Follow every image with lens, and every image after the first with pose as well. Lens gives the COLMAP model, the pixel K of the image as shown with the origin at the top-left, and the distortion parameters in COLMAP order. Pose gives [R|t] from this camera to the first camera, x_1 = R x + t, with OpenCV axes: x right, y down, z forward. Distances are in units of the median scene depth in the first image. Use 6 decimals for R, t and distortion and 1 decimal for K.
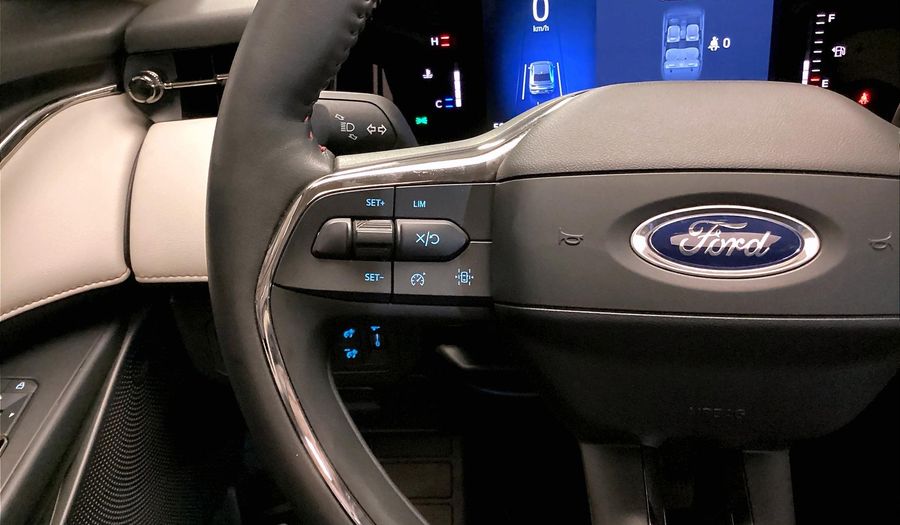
lens RADIAL K [[903.4, 0, 446.7], [0, 903.4, 269.6], [0, 0, 1]] dist [0.014939, 0.000000]
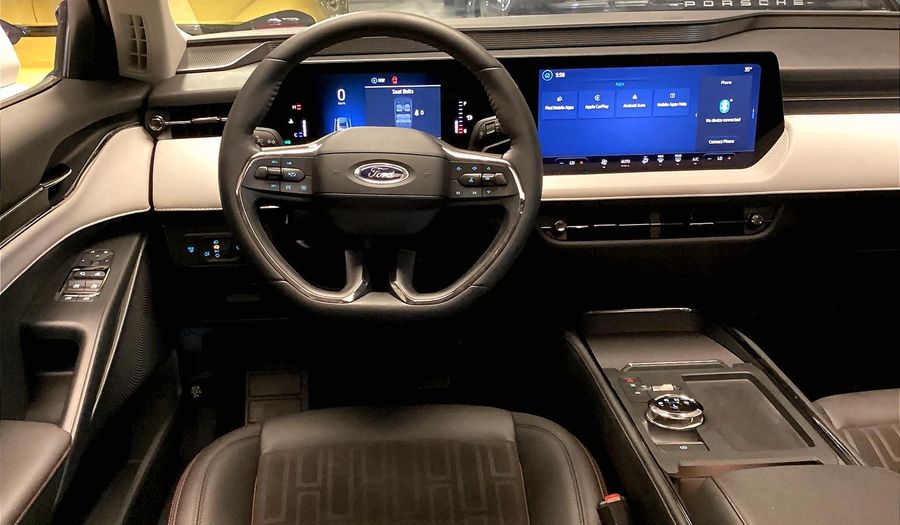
lens RADIAL K [[903.4, 0, 455.5], [0, 903.4, 254.1], [0, 0, 1]] dist [0.014939, 0.000000]
pose [[0.986179, 0.007672, 0.165503, 0.013154], [0.003873, 0.997587, -0.069321, 0.276608], [-0.165635, 0.069004, 0.983770, -1.286025]]
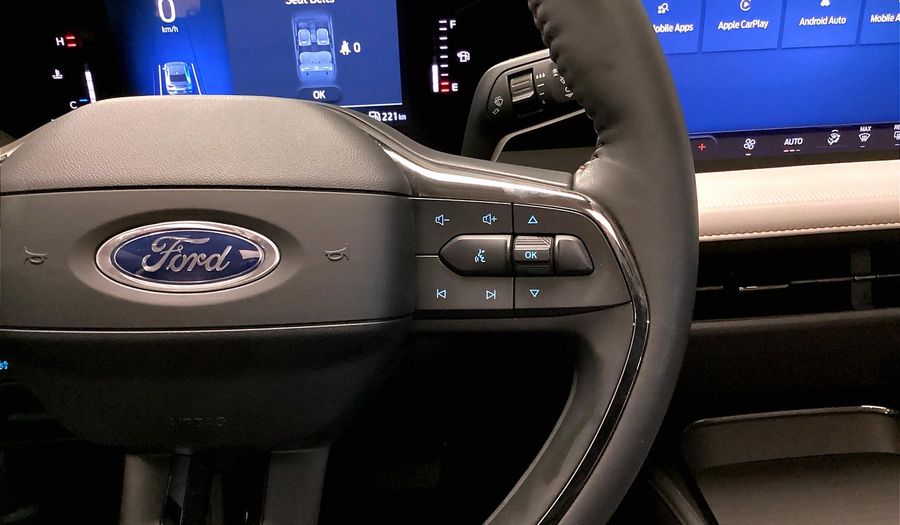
lens RADIAL K [[903.4, 0, 450.8], [0, 903.4, 266.1], [0, 0, 1]] dist [0.014939, 0.000000]
pose [[0.984813, -0.030468, 0.170923, 0.234230], [0.027911, 0.999460, 0.017344, -0.016420], [-0.171359, -0.012310, 0.985132, -0.035331]]
